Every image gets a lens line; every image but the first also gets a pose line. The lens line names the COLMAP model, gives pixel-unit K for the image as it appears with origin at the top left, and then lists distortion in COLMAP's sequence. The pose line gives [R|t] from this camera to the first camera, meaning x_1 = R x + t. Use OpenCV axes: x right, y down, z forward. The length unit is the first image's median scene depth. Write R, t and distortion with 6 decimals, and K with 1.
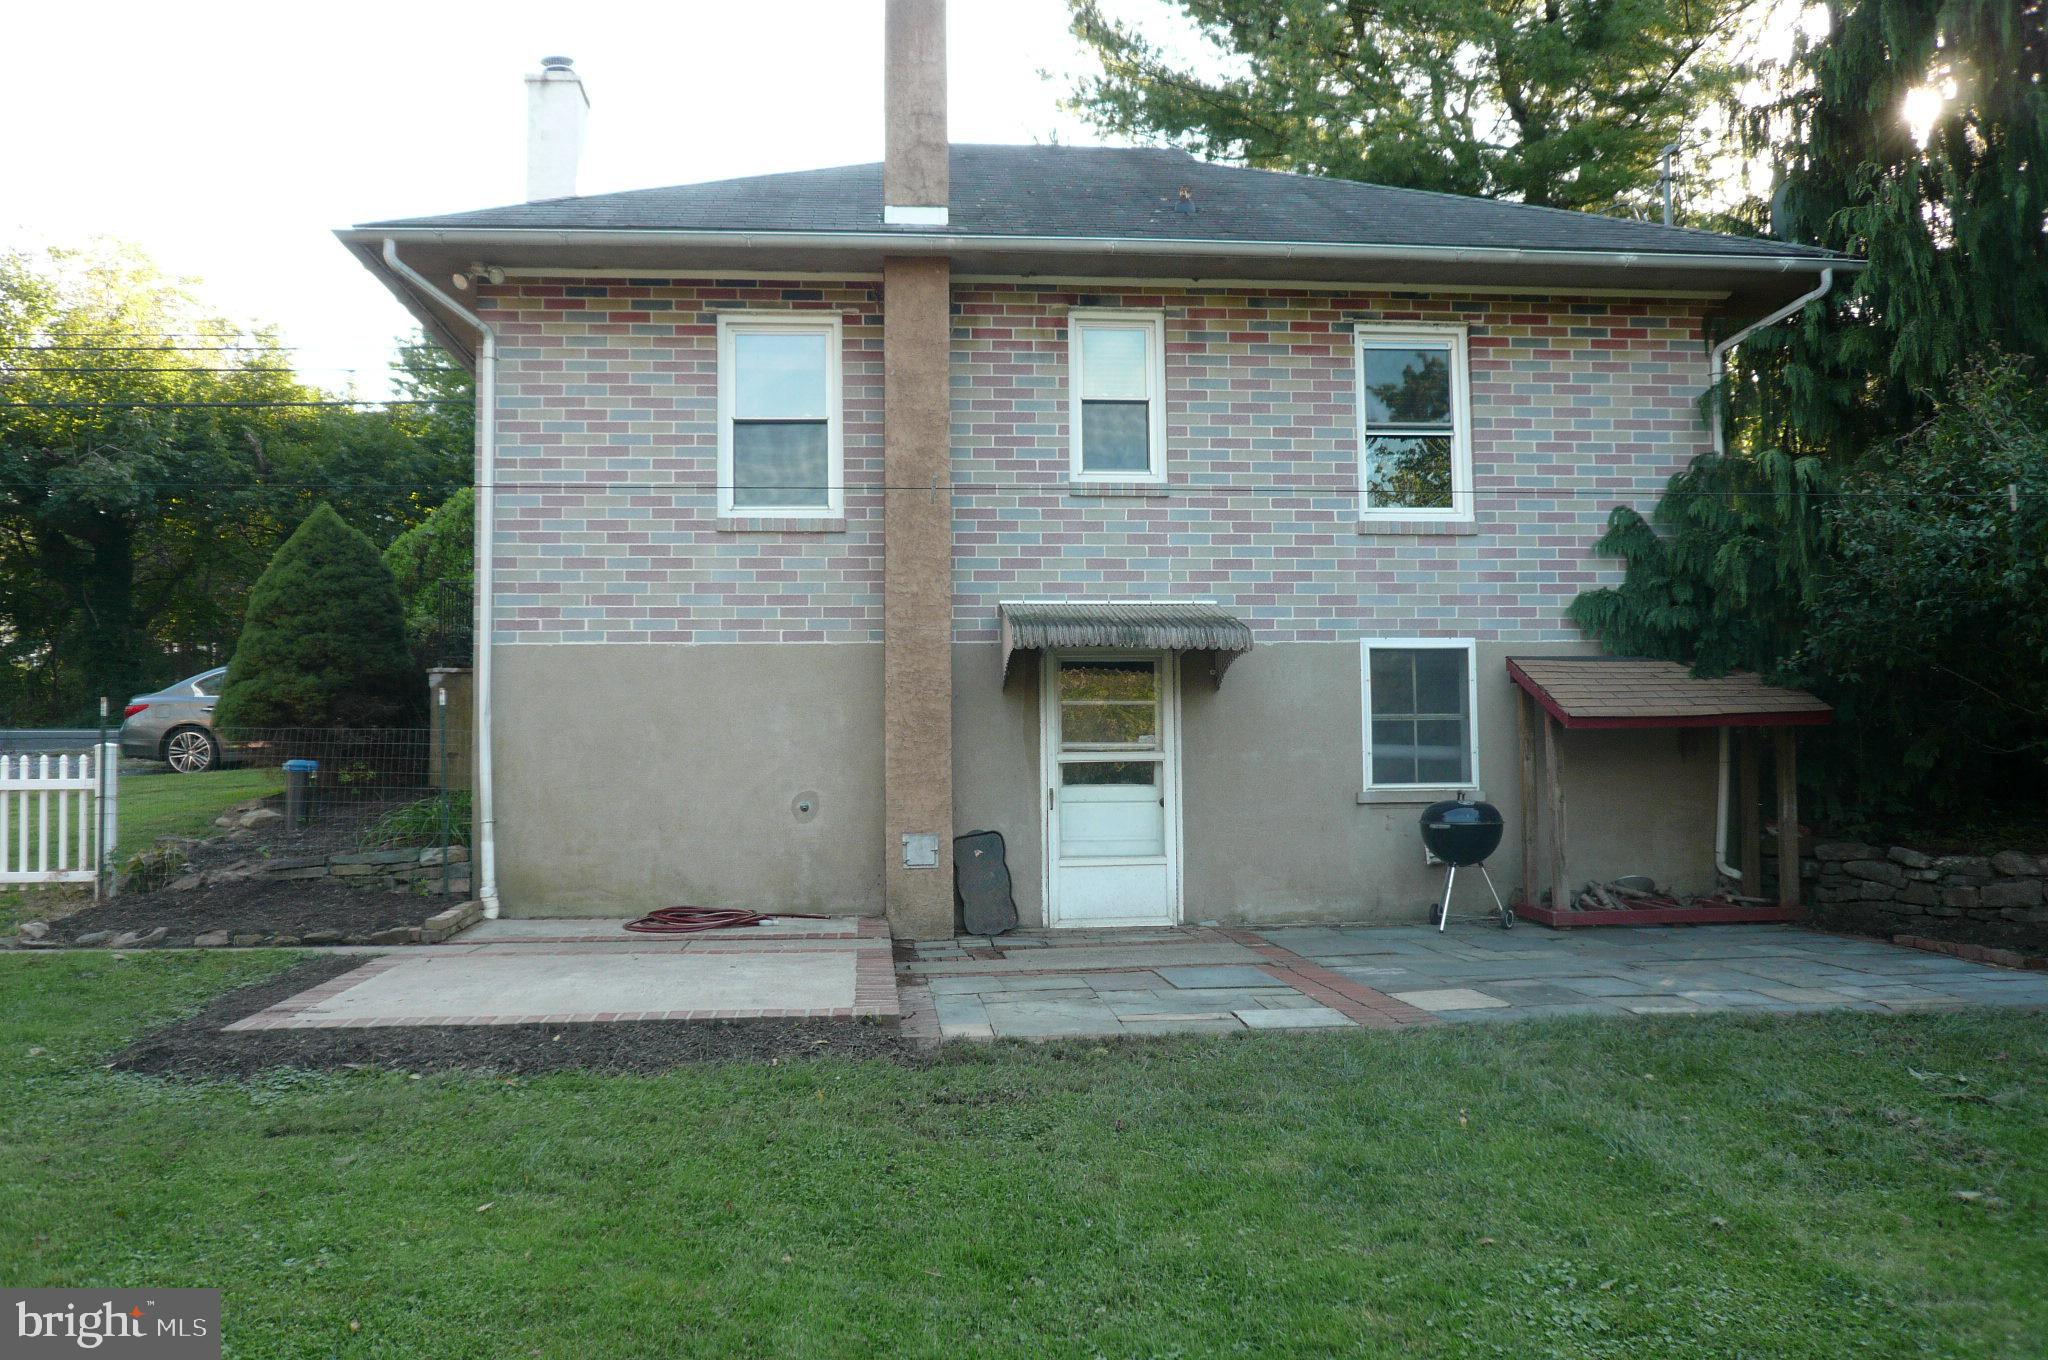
lens RADIAL K [[1729.1, 0, 1030.6], [0, 1729.1, 676.4], [0, 0, 1]] dist [-0.071765, 0.088443]
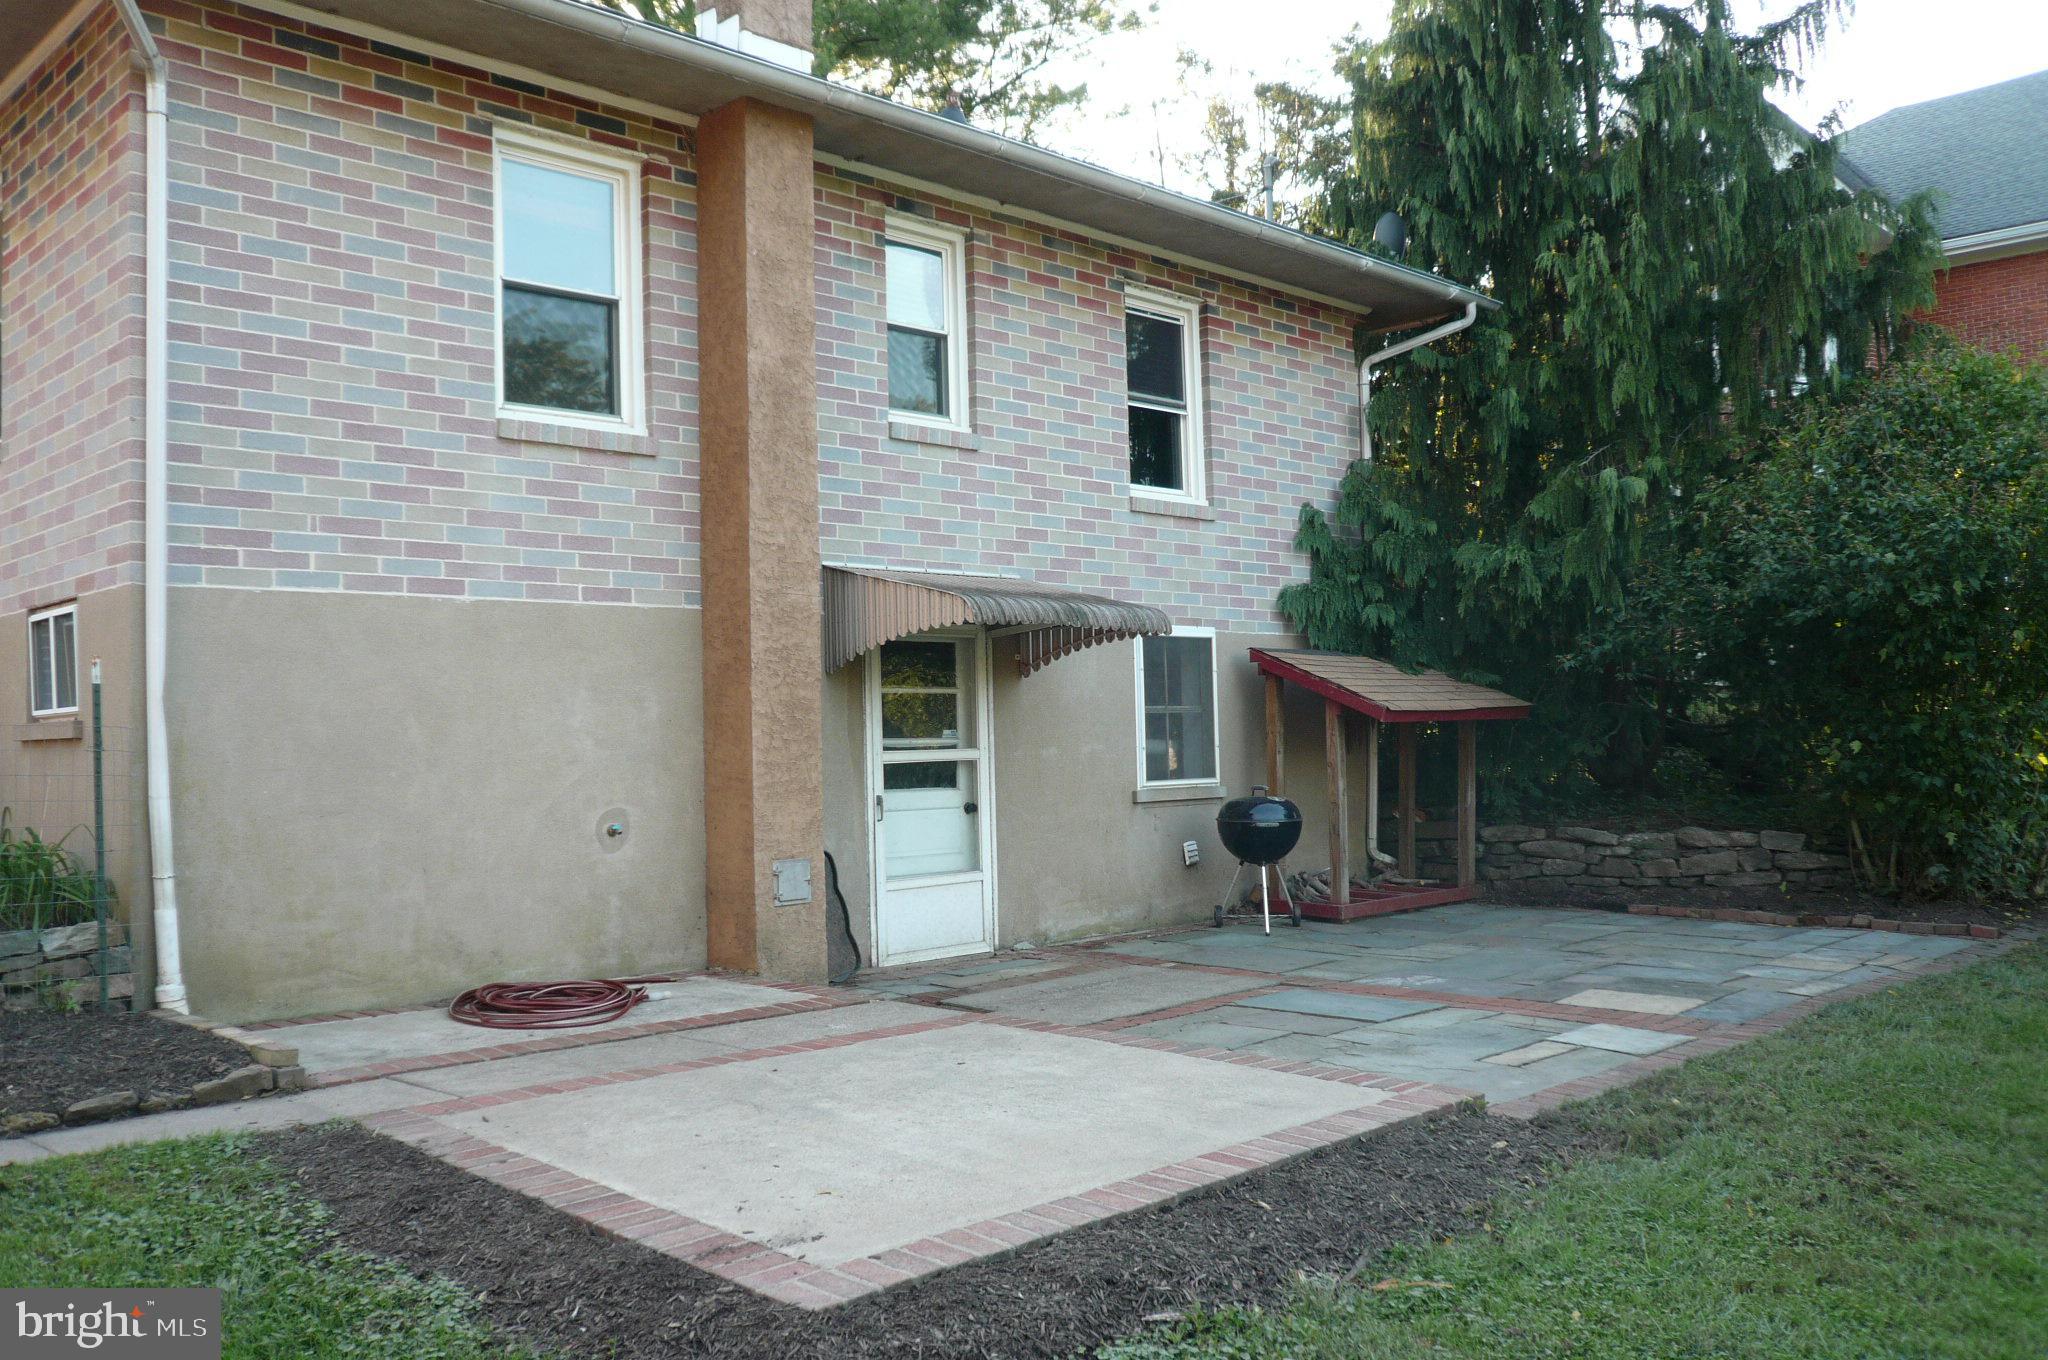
lens RADIAL K [[1729.1, 0, 1026.1], [0, 1729.1, 680.3], [0, 0, 1]] dist [-0.071765, 0.088443]
pose [[0.768785, 0.014495, 0.639343, -0.456529], [-0.021499, 0.999764, 0.003185, 0.006511], [-0.639146, -0.016194, 0.768915, 0.331786]]
